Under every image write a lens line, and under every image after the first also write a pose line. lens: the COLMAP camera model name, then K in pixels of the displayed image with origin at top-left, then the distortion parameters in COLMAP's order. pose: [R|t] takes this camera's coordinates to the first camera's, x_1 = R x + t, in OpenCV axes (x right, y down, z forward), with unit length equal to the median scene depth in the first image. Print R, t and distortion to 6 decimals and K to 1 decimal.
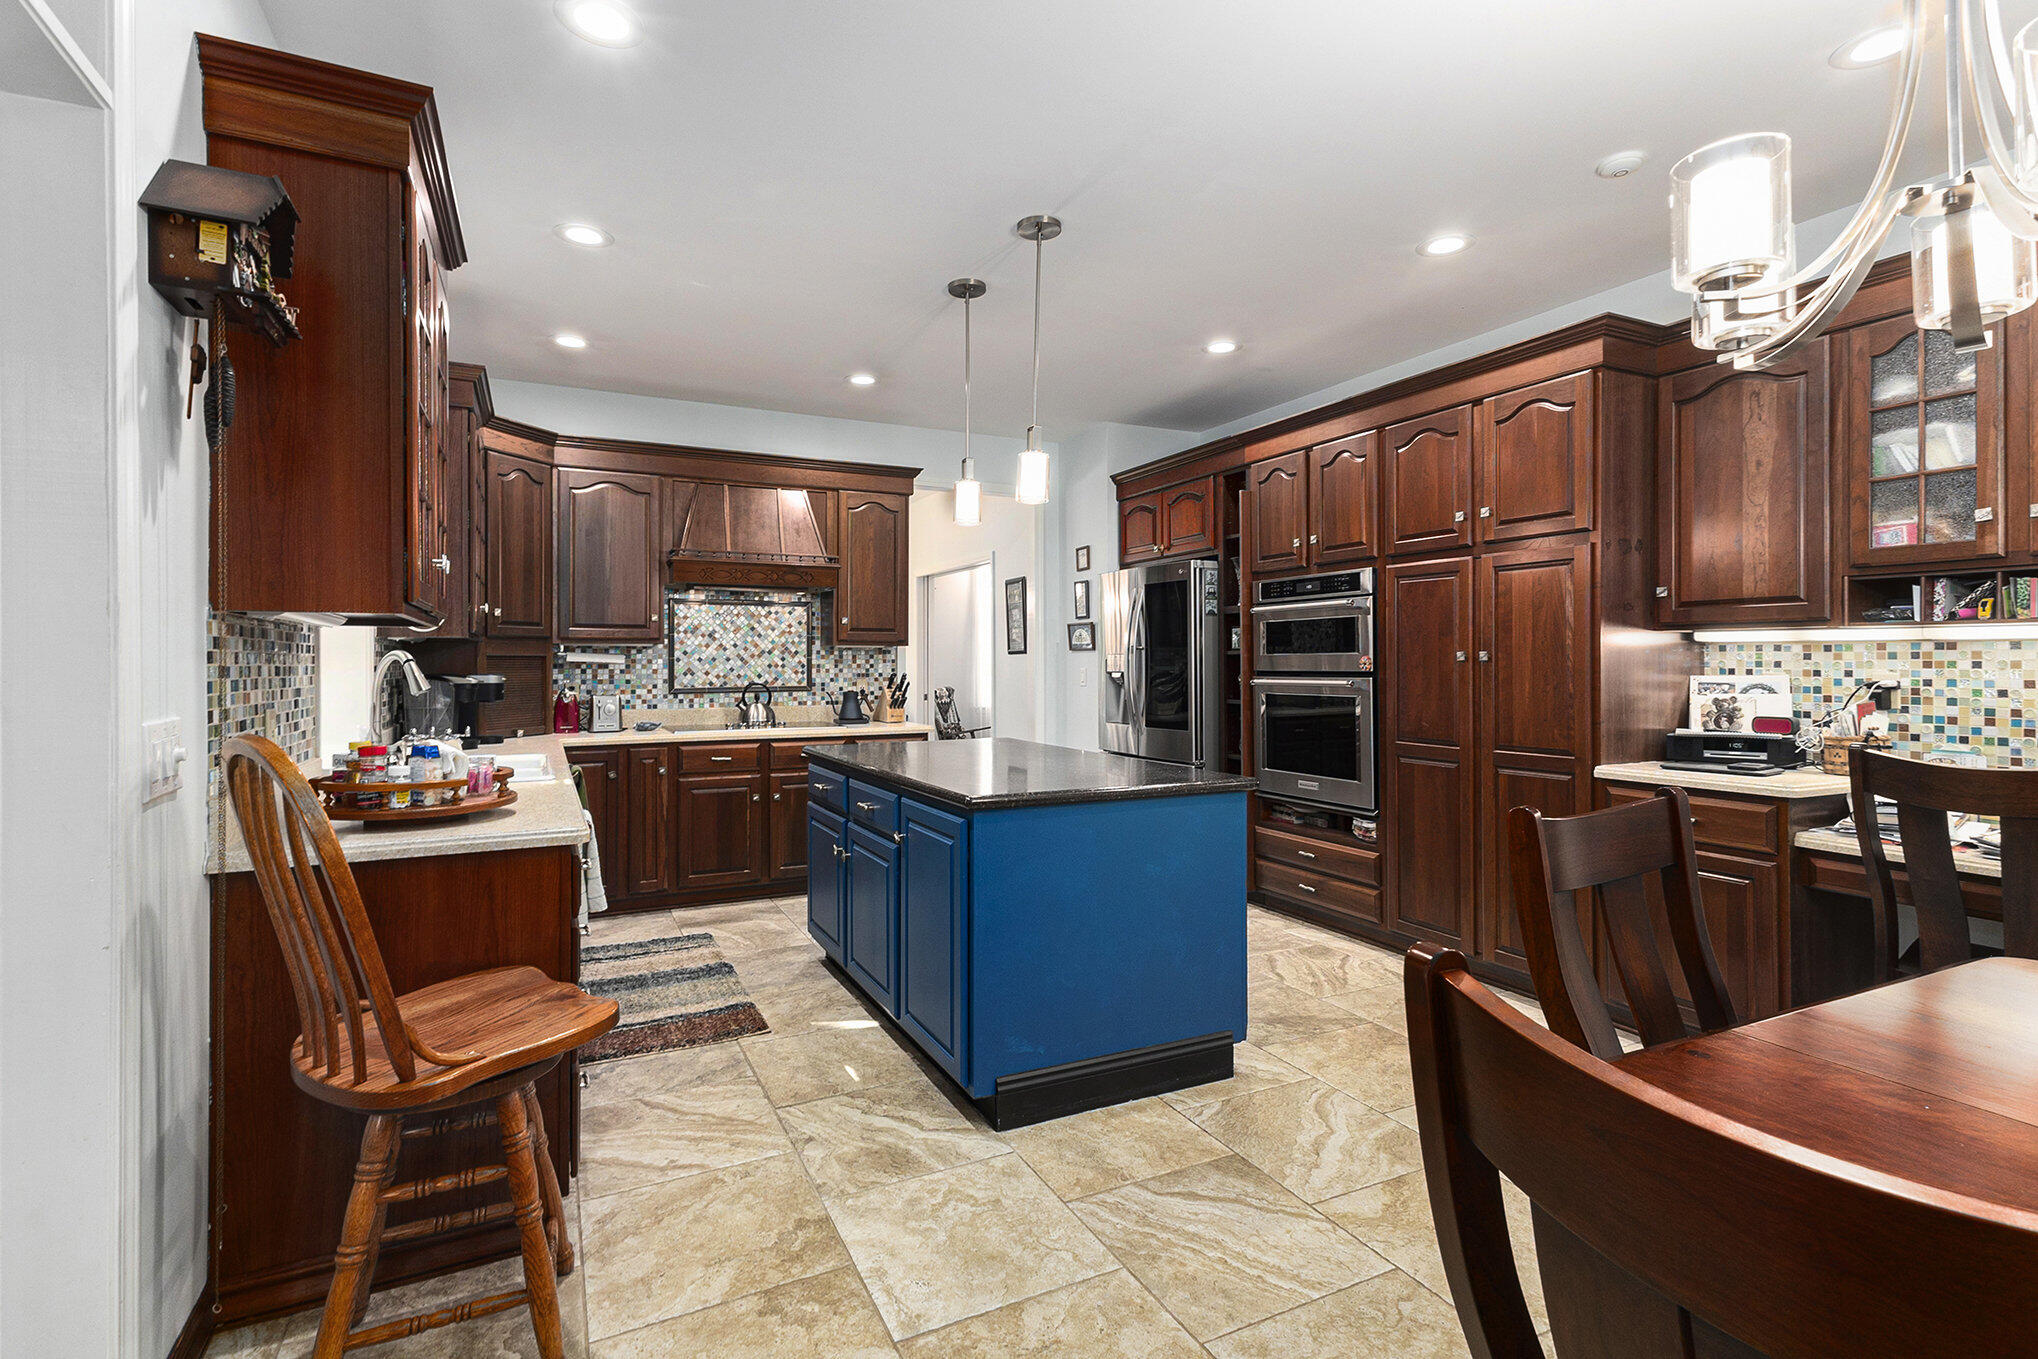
lens RADIAL K [[953.1, 0, 1026.8], [0, 953.1, 658.8], [0, 0, 1]] dist [0.001744, 0.000064]
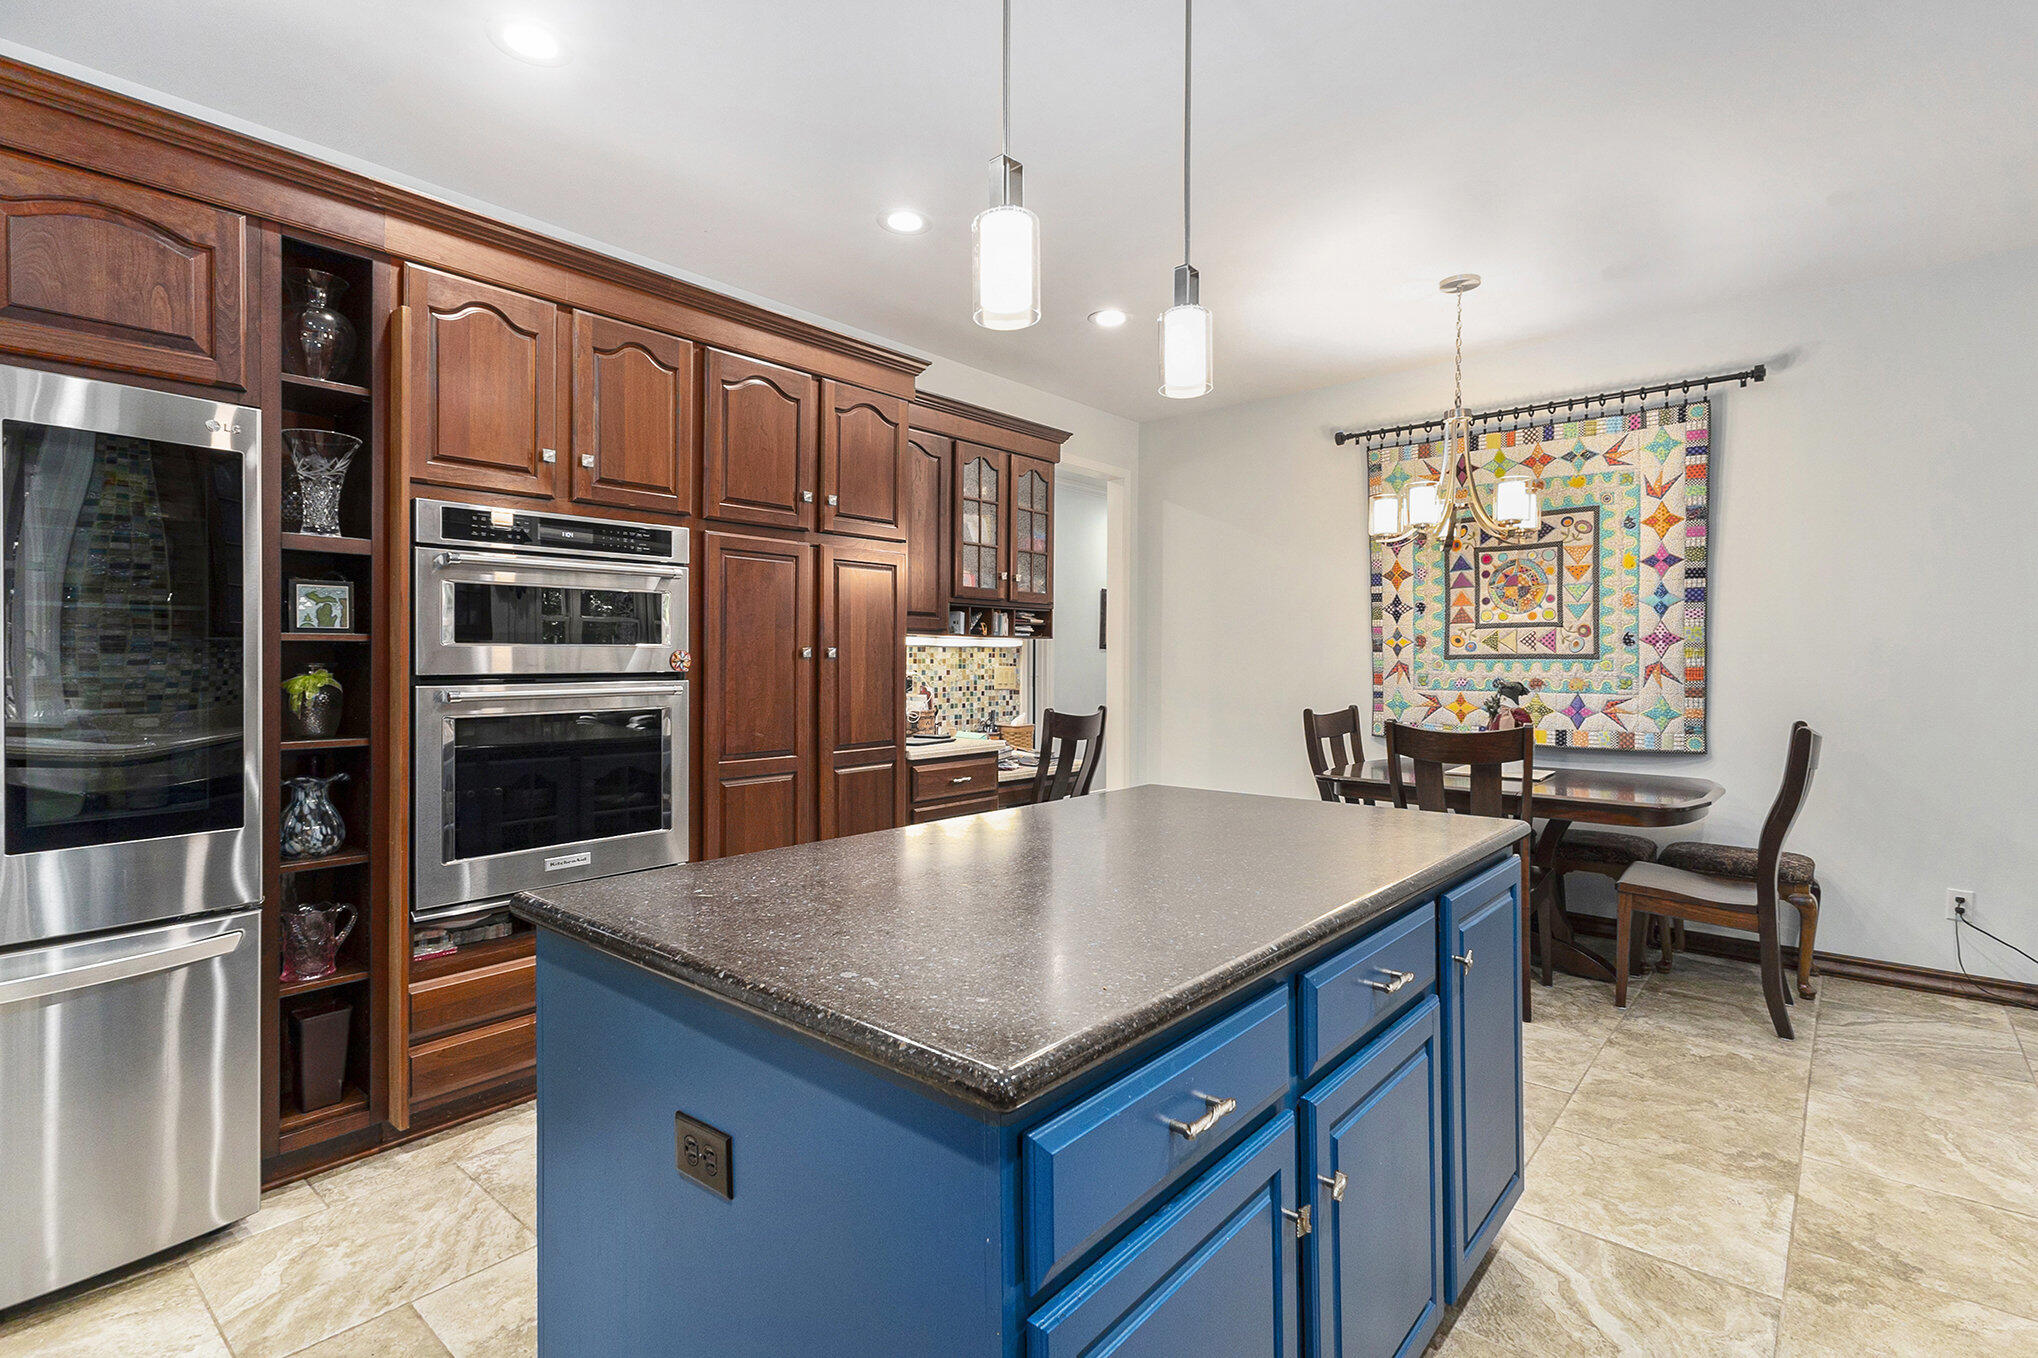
lens RADIAL K [[953.1, 0, 1026.8], [0, 953.1, 658.3], [0, 0, 1]] dist [0.001744, 0.000064]
pose [[-0.384966, 0.006165, 0.922910, -0.390206], [-0.000966, 0.999974, -0.007082, 0.007810], [-0.922930, -0.003618, -0.384950, 1.002641]]
